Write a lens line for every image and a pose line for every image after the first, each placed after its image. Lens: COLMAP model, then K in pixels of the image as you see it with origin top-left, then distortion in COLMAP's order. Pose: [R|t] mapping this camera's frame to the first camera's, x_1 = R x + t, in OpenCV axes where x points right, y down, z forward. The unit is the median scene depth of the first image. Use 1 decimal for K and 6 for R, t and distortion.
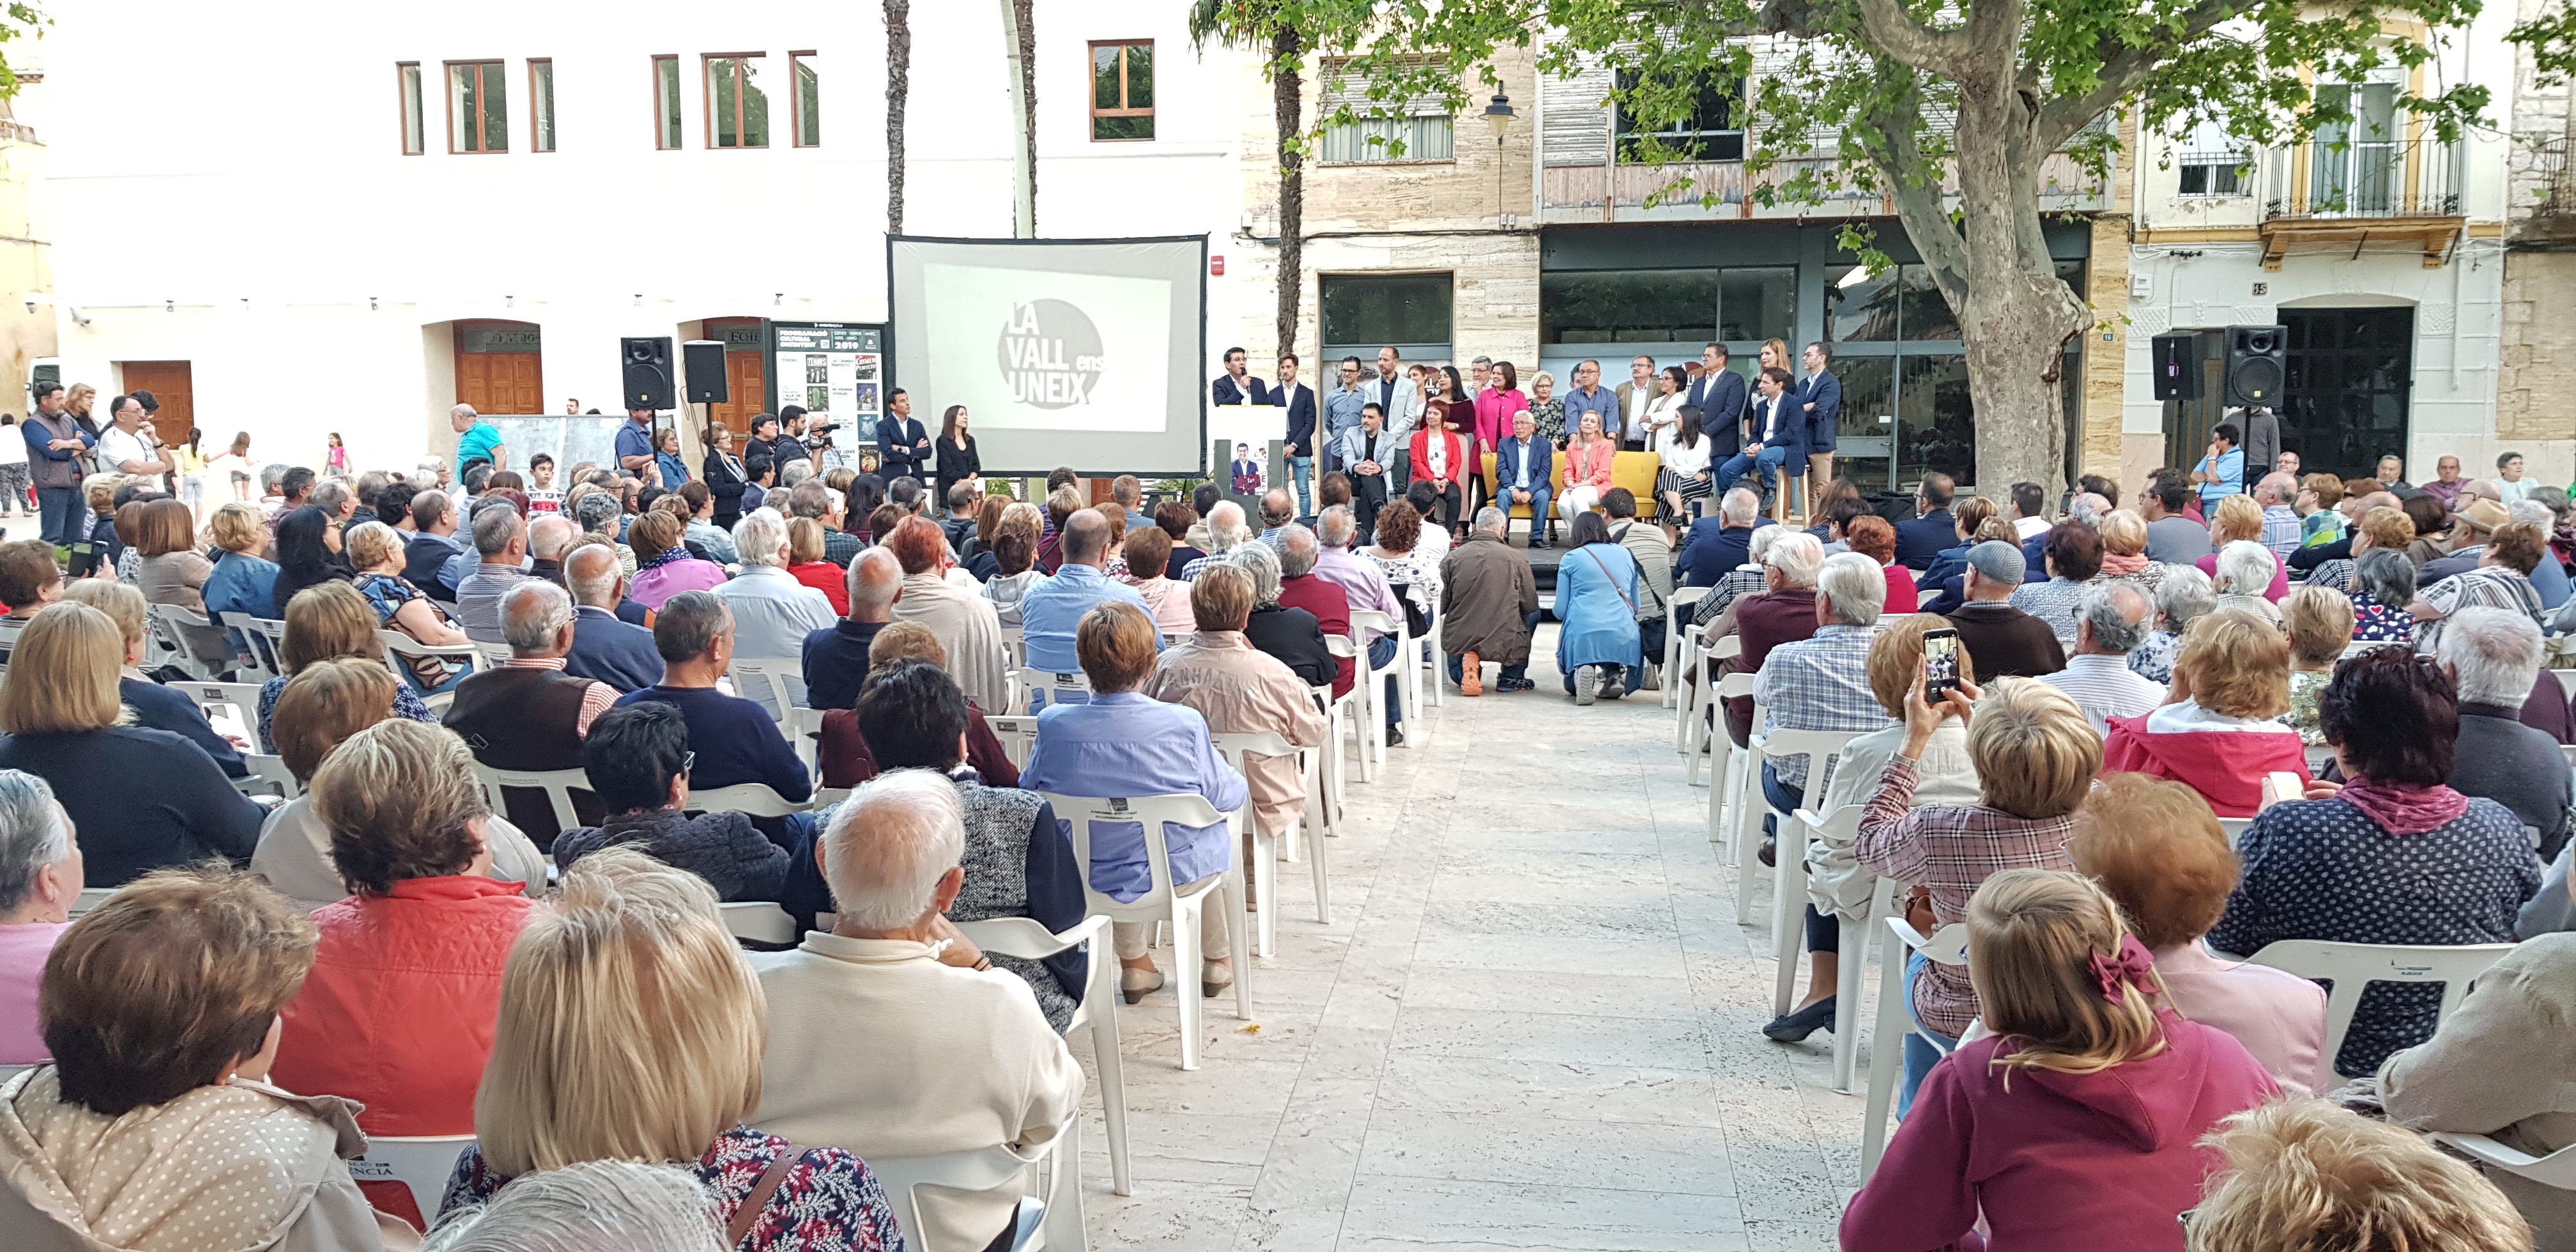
lens RADIAL K [[2782.5, 0, 1288.0], [0, 2782.5, 626.0], [0, 0, 1]] dist [0.211823, -0.582816]
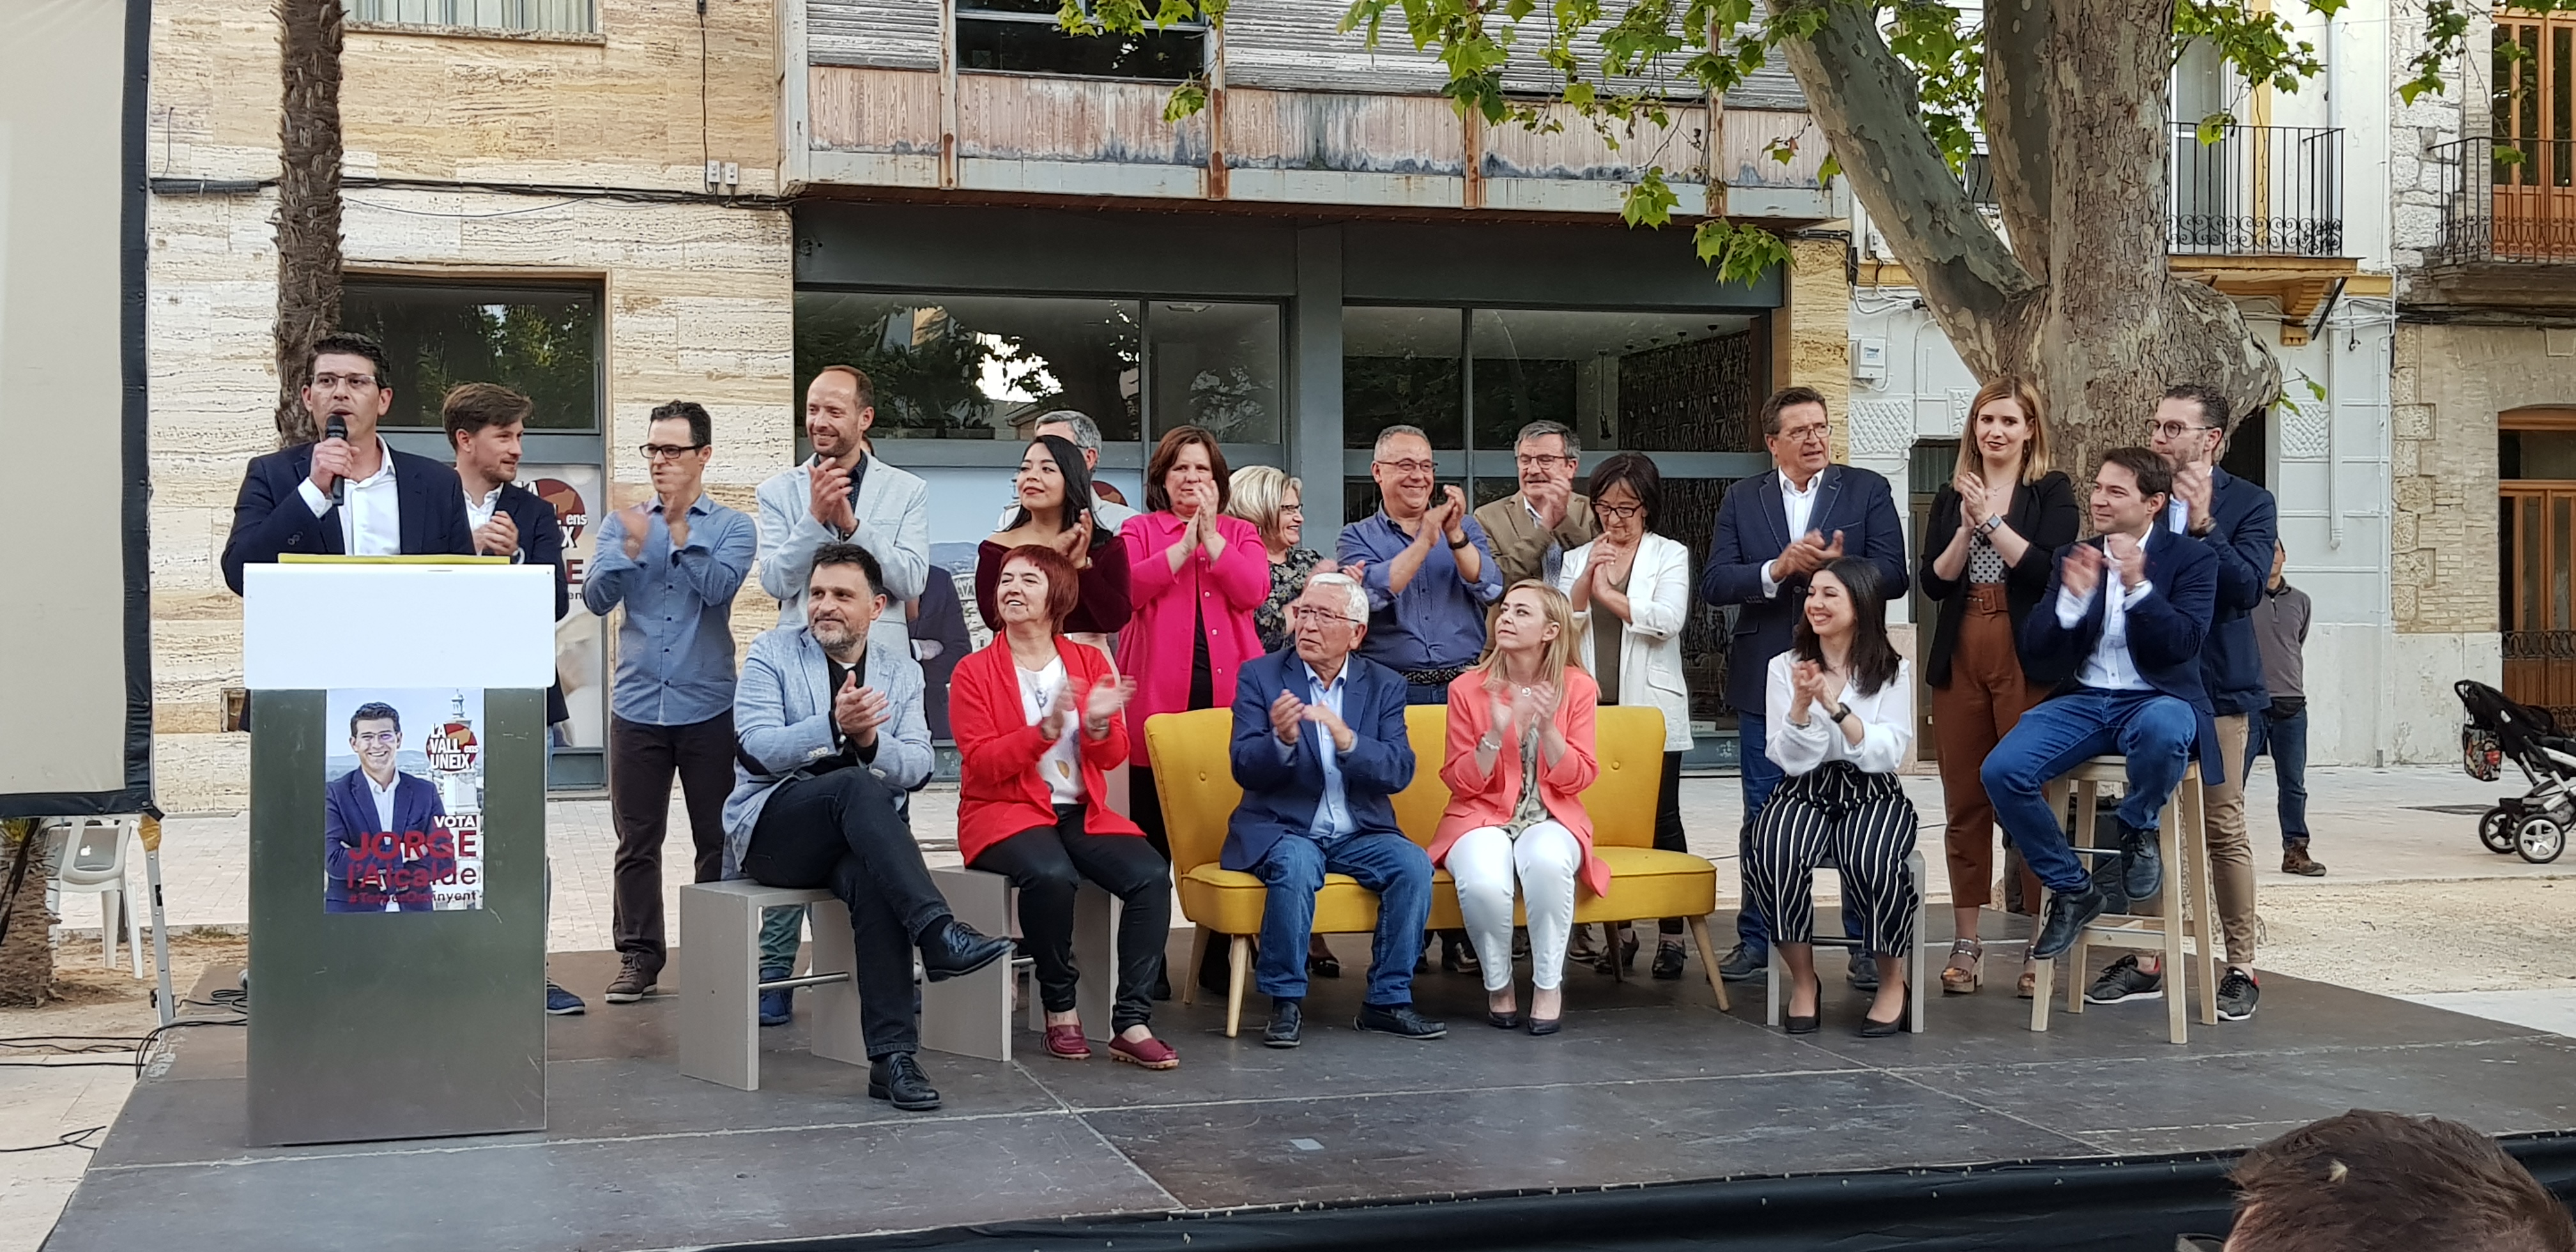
lens RADIAL K [[2782.5, 0, 1288.0], [0, 2782.5, 626.0], [0, 0, 1]] dist [0.211823, -0.582816]
pose [[0.905103, -0.005763, 0.425154, -0.038775], [0.029753, 0.998316, -0.049808, -0.043478], [-0.424151, 0.057731, 0.903750, 0.548784]]
